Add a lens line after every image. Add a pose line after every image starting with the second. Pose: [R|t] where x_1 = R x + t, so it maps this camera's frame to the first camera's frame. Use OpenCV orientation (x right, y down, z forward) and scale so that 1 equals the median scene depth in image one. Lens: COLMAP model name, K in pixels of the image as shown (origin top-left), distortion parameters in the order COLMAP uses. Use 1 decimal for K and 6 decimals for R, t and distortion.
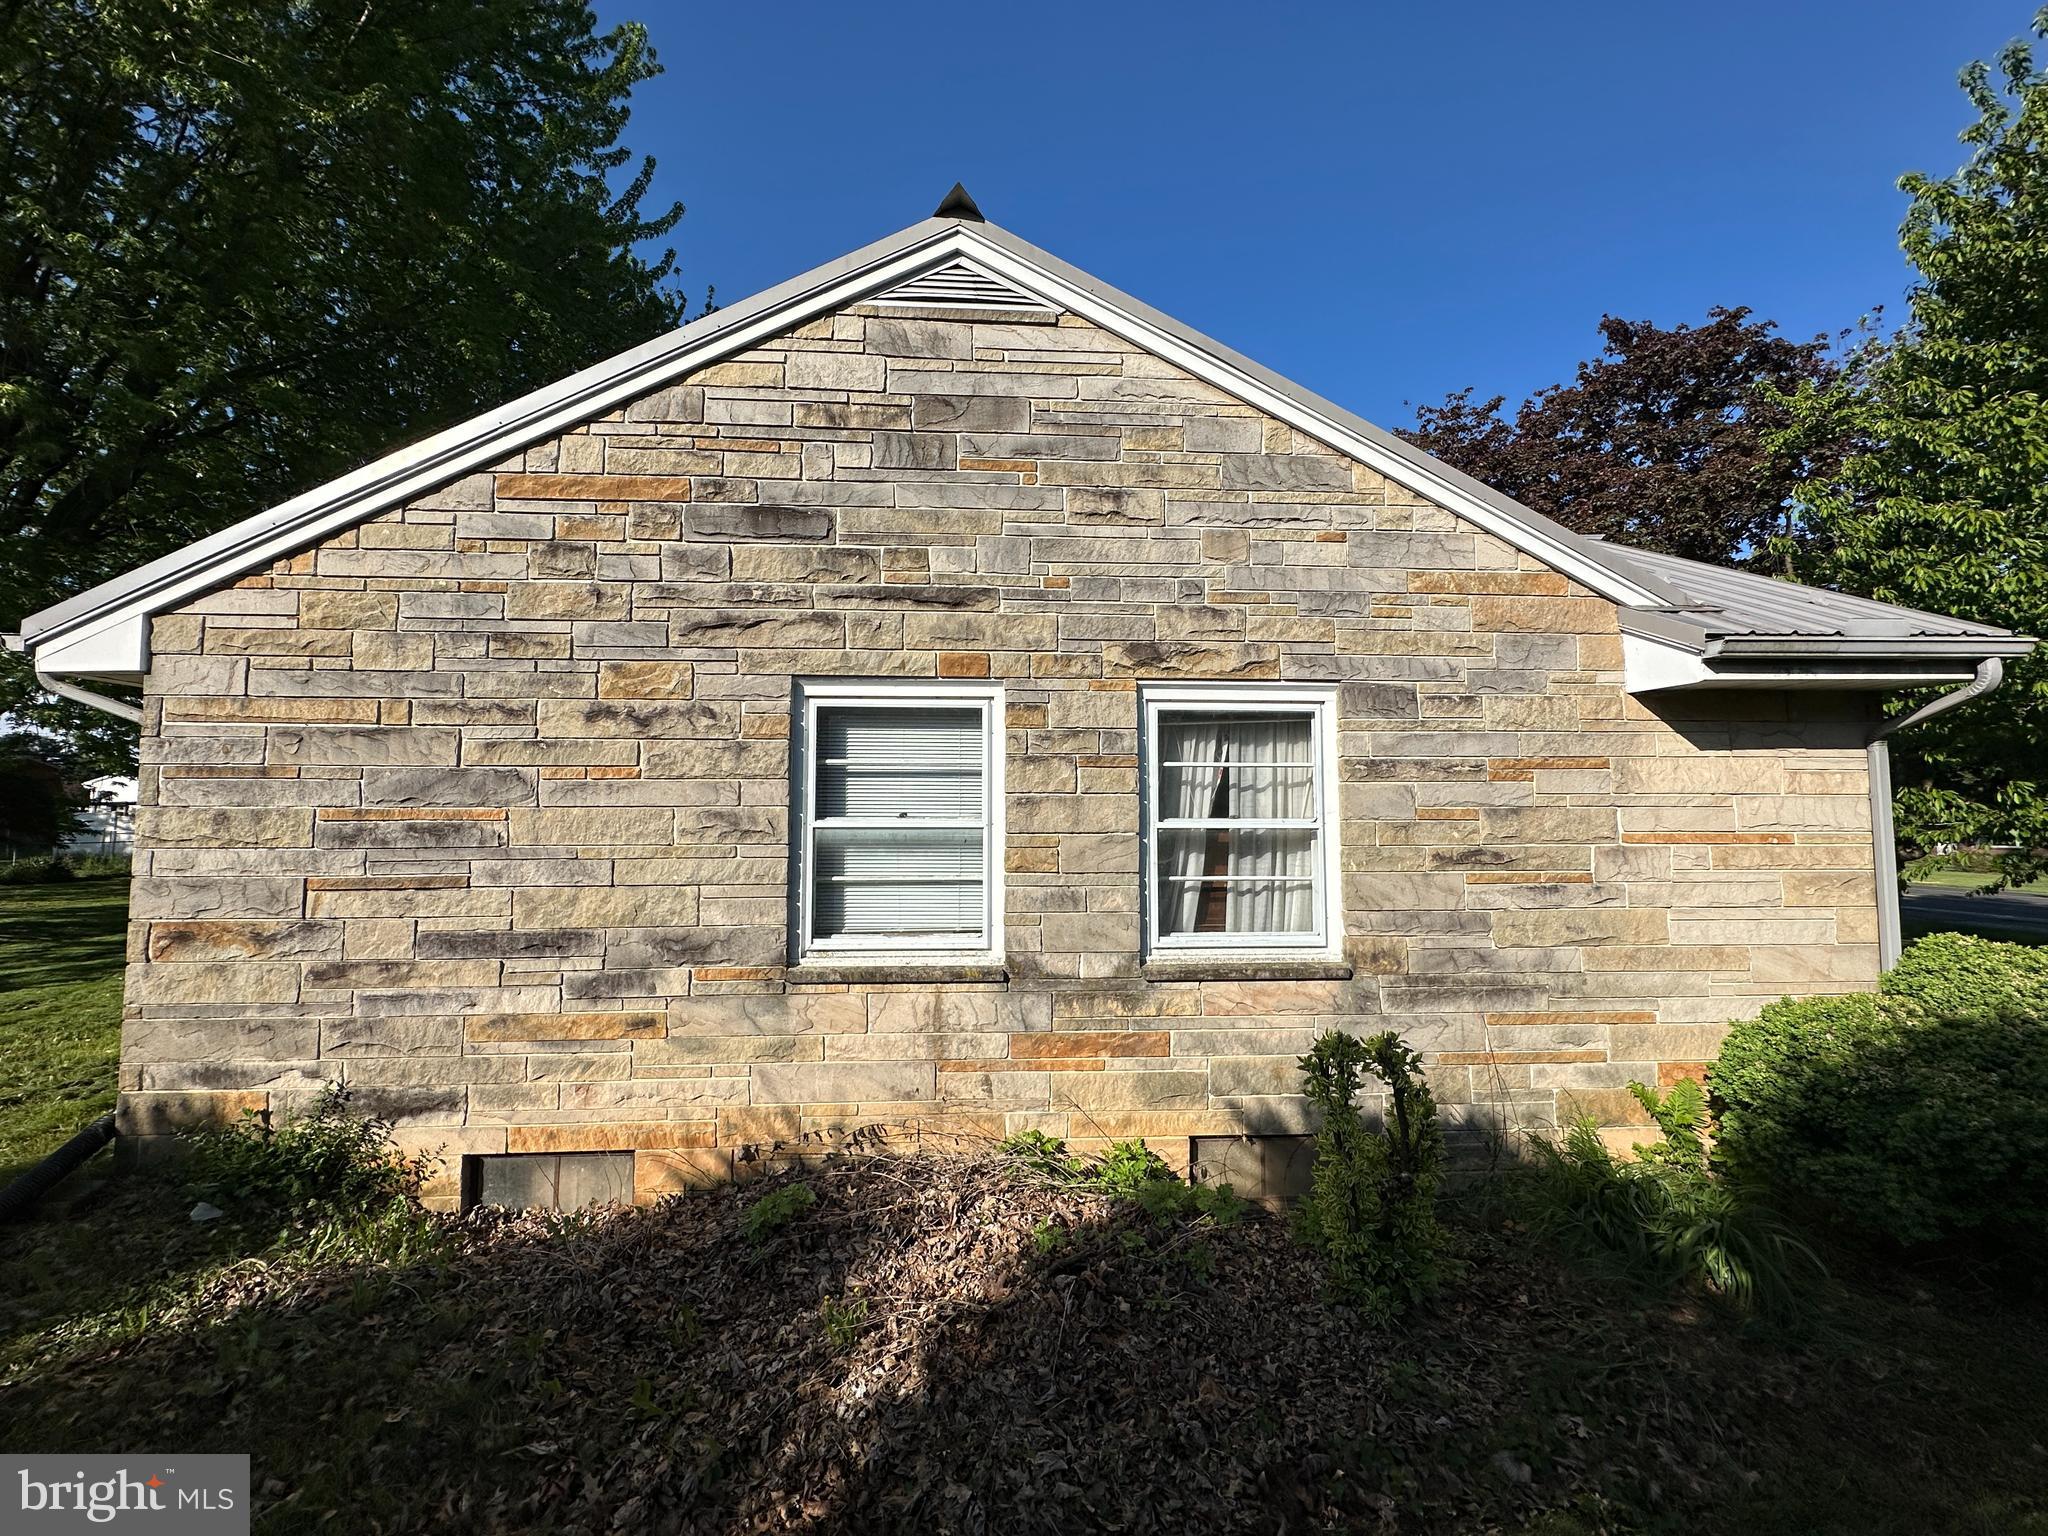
lens RADIAL K [[812.7, 0, 1025.0], [0, 812.7, 767.0], [0, 0, 1]] dist [-0.004839, 0.001270]
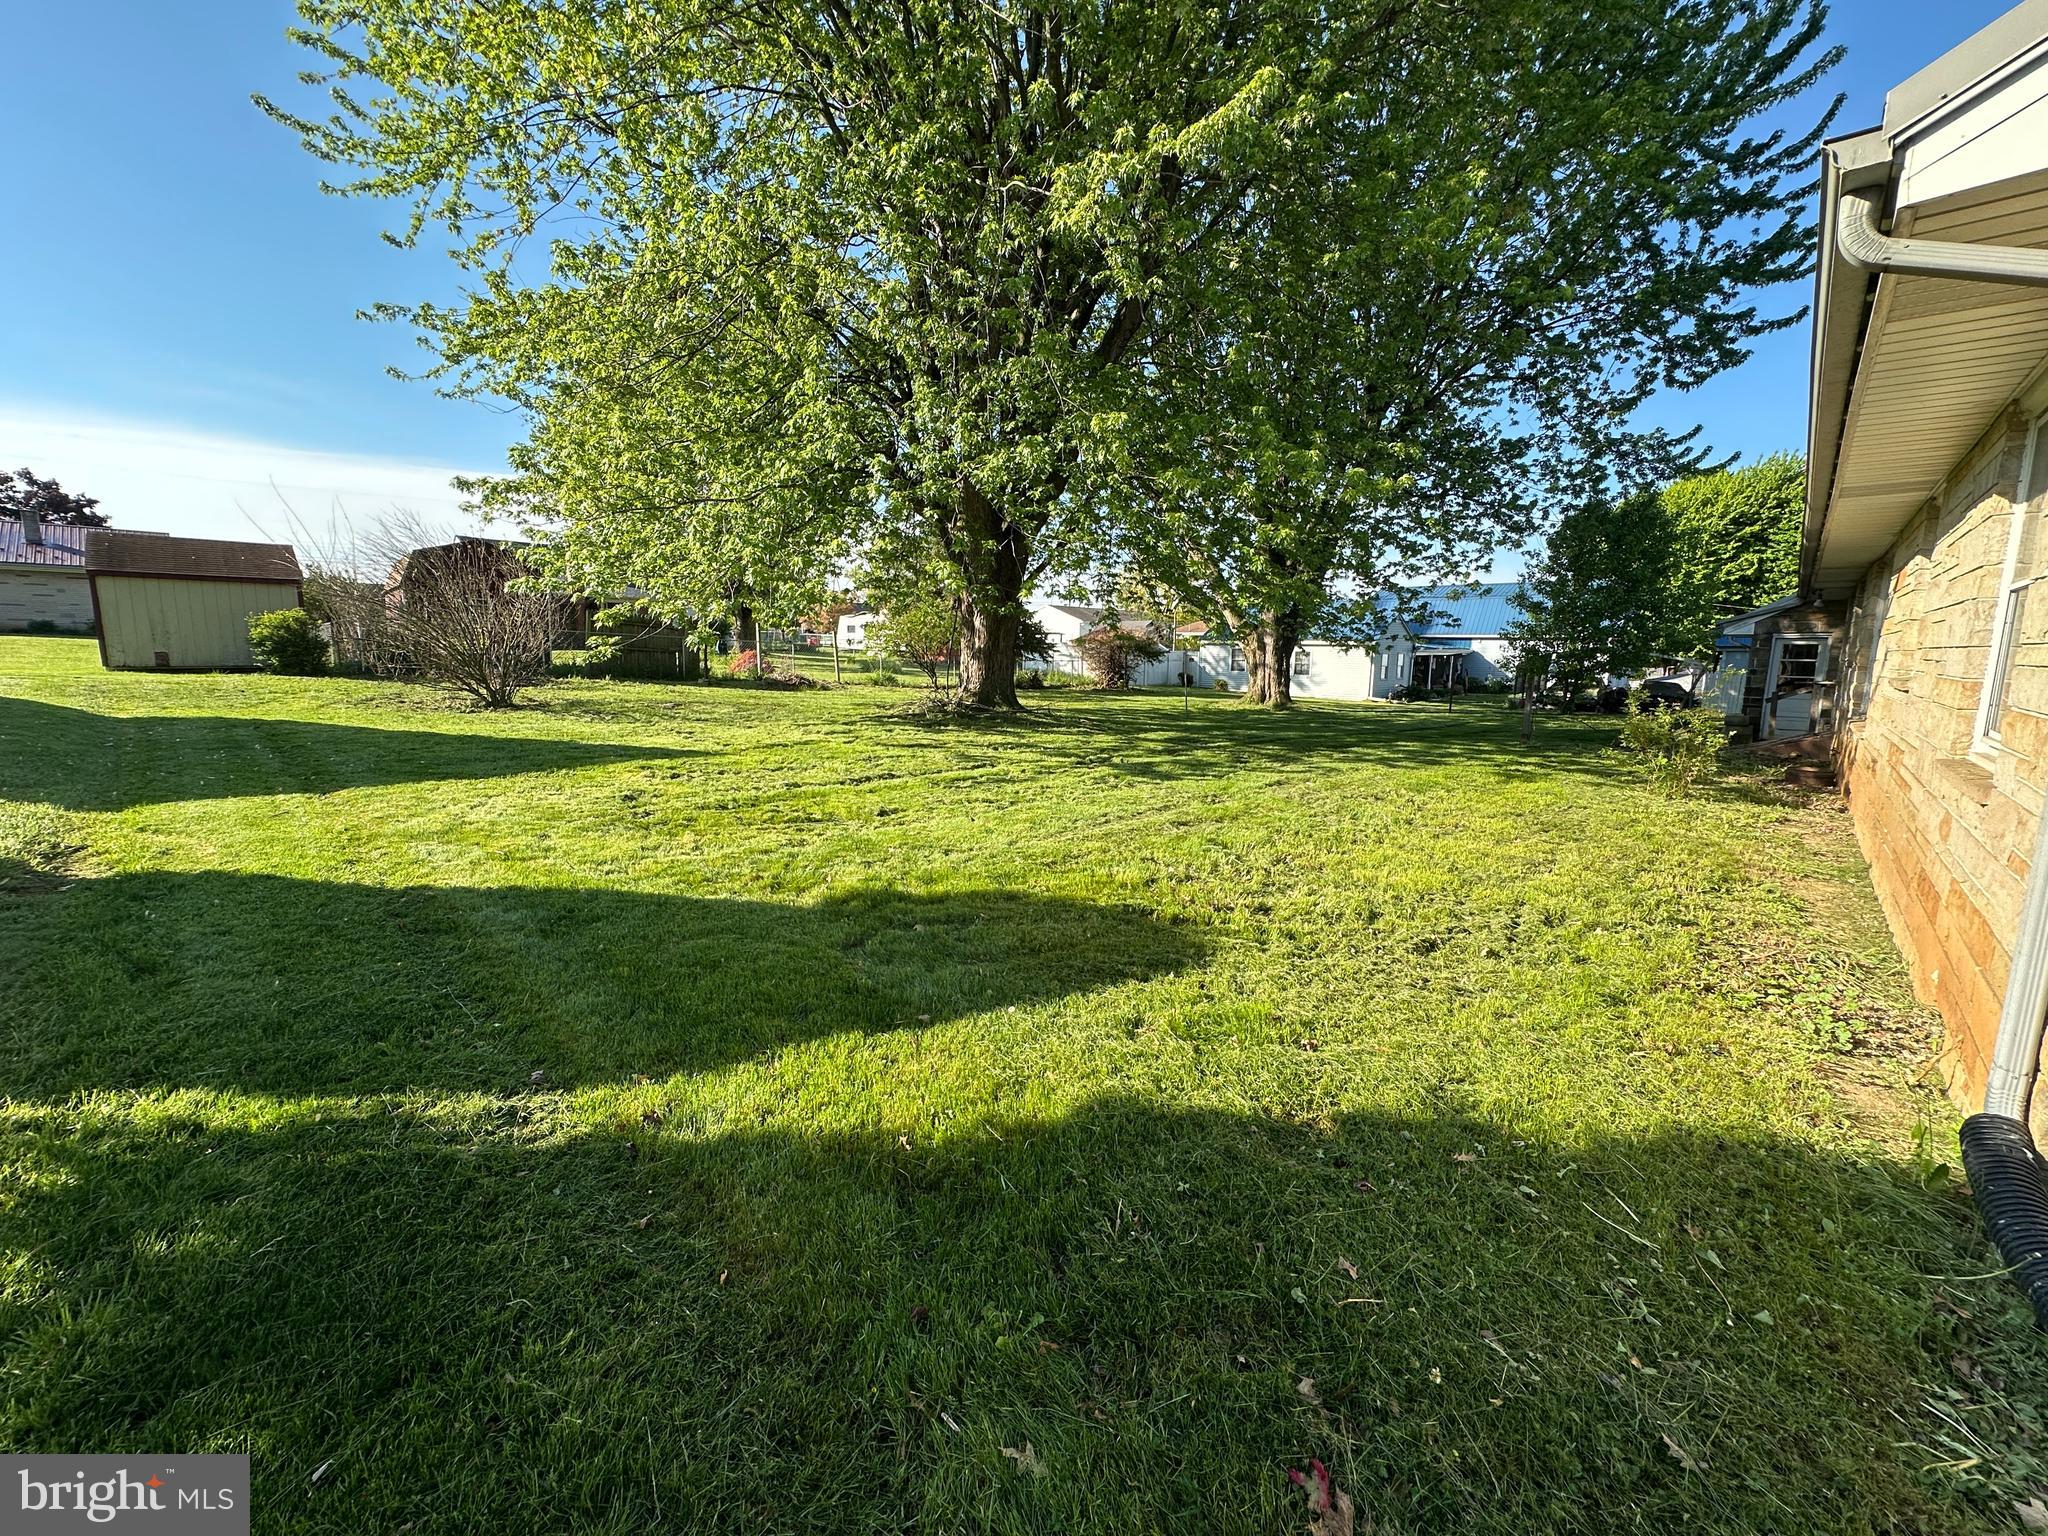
lens RADIAL K [[812.7, 0, 1025.0], [0, 812.7, 767.0], [0, 0, 1]] dist [-0.004839, 0.001270]
pose [[0.685675, 0.116917, -0.718457, -1.168883], [0.029022, 0.981840, 0.187476, 0.102323], [0.727329, -0.149398, 0.669830, 0.242512]]
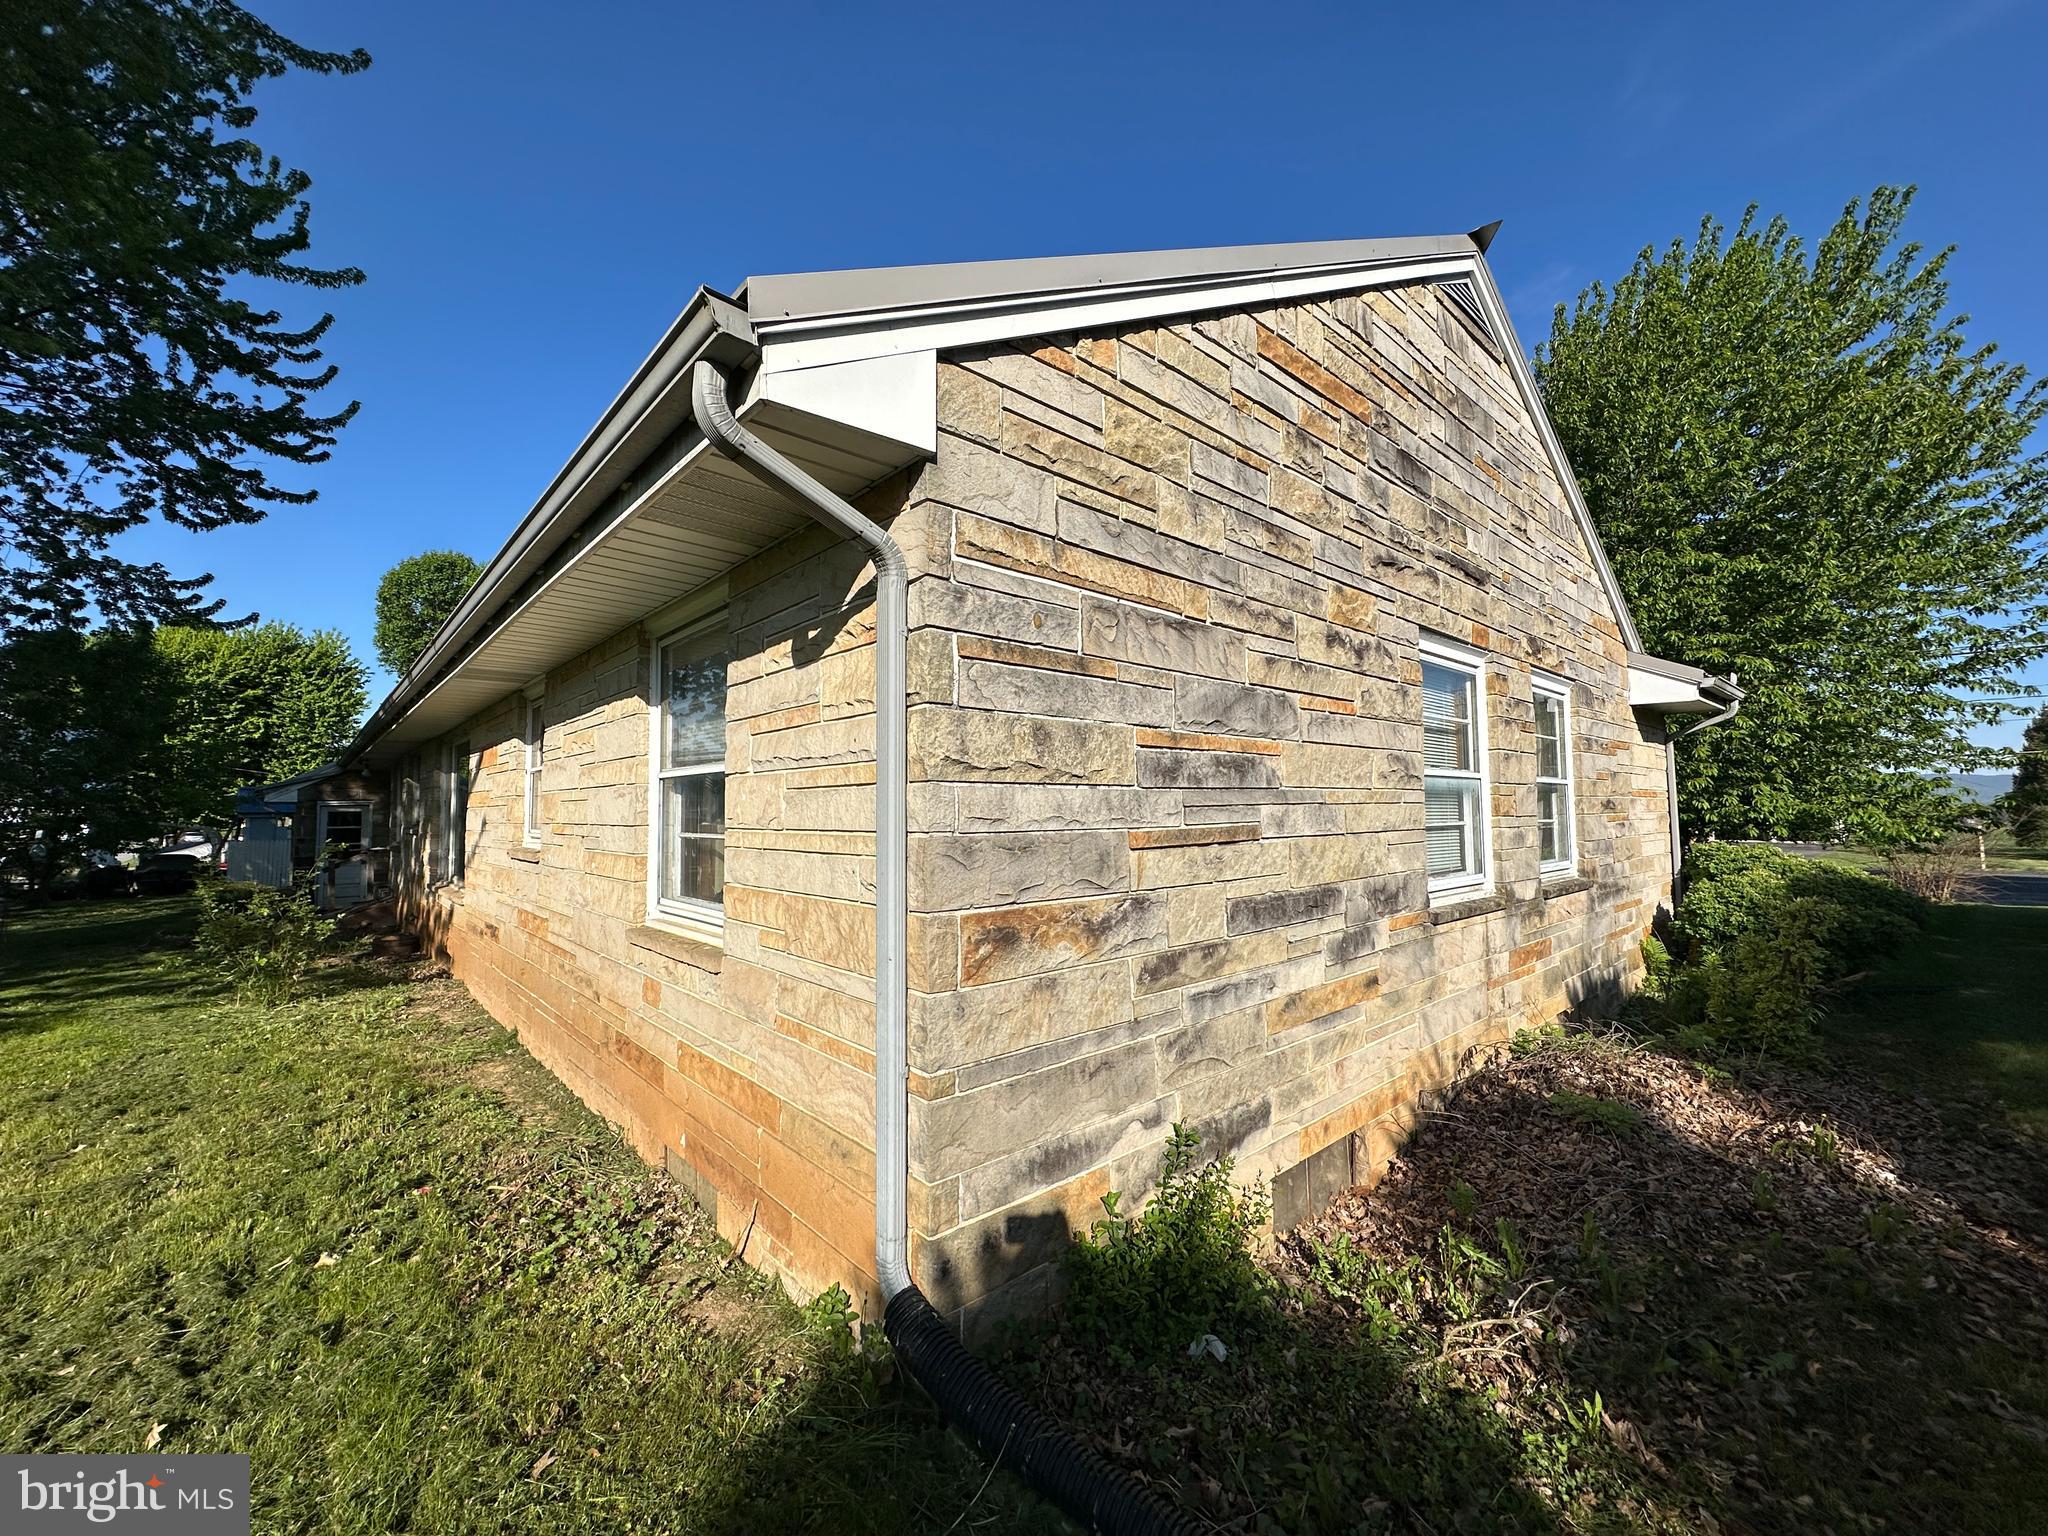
lens RADIAL K [[812.7, 0, 1025.0], [0, 812.7, 767.0], [0, 0, 1]] dist [-0.004839, 0.001270]
pose [[0.782295, 0.027460, 0.622302, -1.361926], [-0.027313, 0.999579, -0.009773, 0.092896], [-0.622309, -0.009352, 0.782716, 0.530726]]
